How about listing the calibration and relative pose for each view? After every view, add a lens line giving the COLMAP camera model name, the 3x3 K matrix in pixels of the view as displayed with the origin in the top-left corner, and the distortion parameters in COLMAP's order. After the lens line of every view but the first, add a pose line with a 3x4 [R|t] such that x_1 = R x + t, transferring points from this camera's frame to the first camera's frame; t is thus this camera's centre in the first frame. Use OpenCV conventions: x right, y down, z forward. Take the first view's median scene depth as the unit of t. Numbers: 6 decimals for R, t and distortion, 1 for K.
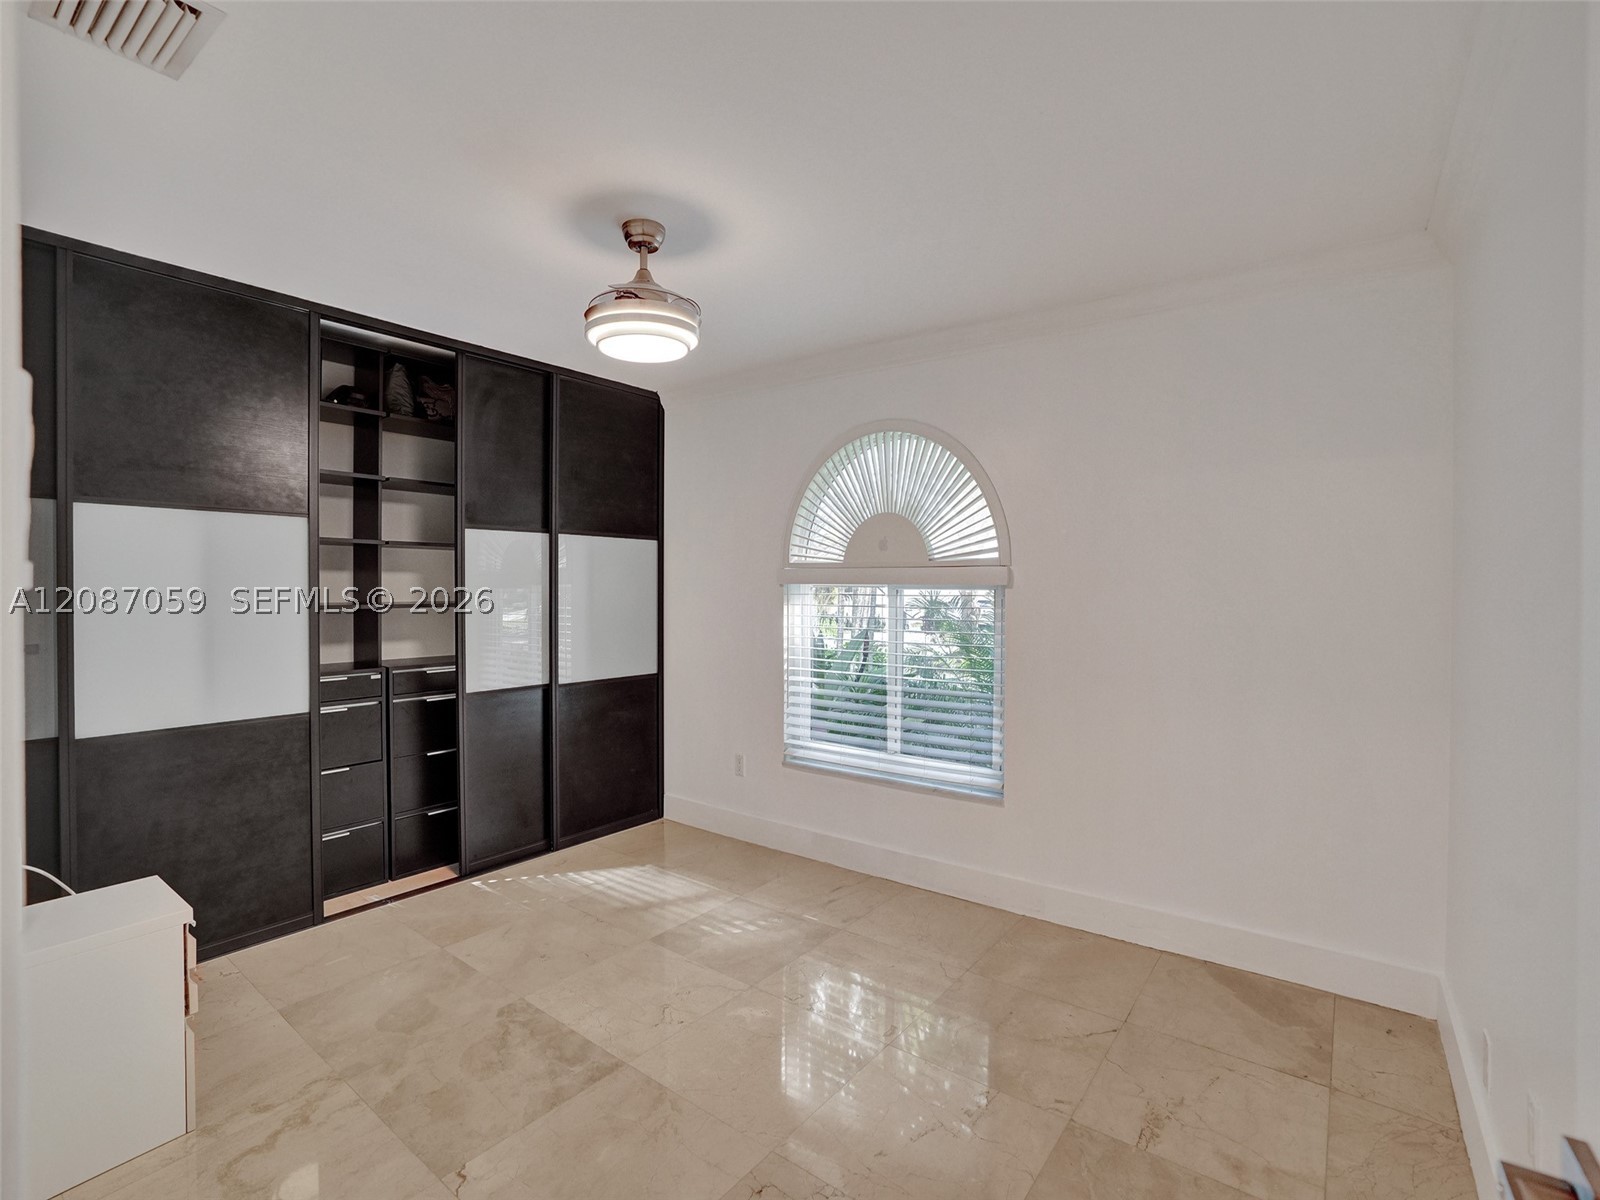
lens RADIAL K [[746.7, 0, 815.5], [0, 746.7, 601.0], [0, 0, 1]] dist [-0.052210, 0.018450]
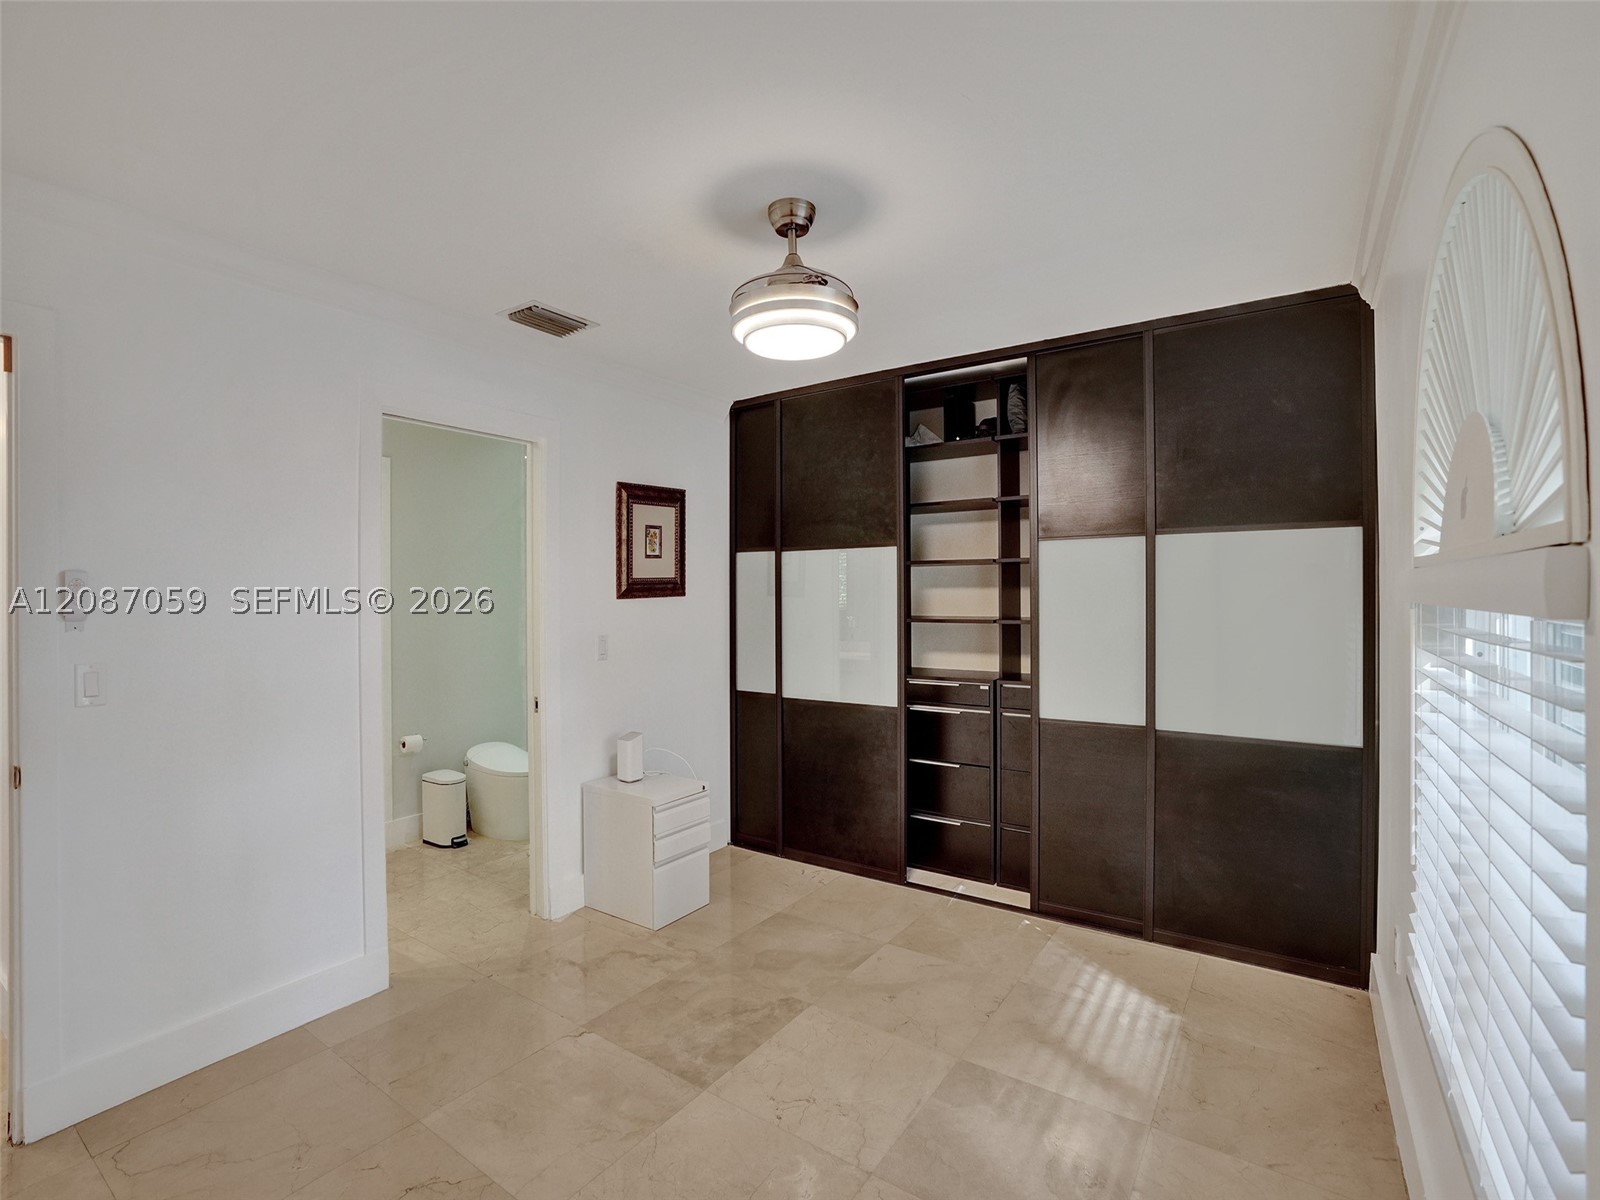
lens RADIAL K [[746.7, 0, 798.2], [0, 746.7, 600.3], [0, 0, 1]] dist [-0.052210, 0.018450]
pose [[0.028012, 0.003117, -0.999603, 0.469805], [-0.006318, 0.999976, 0.002941, -0.024884], [0.999588, 0.006233, 0.028031, 0.694179]]
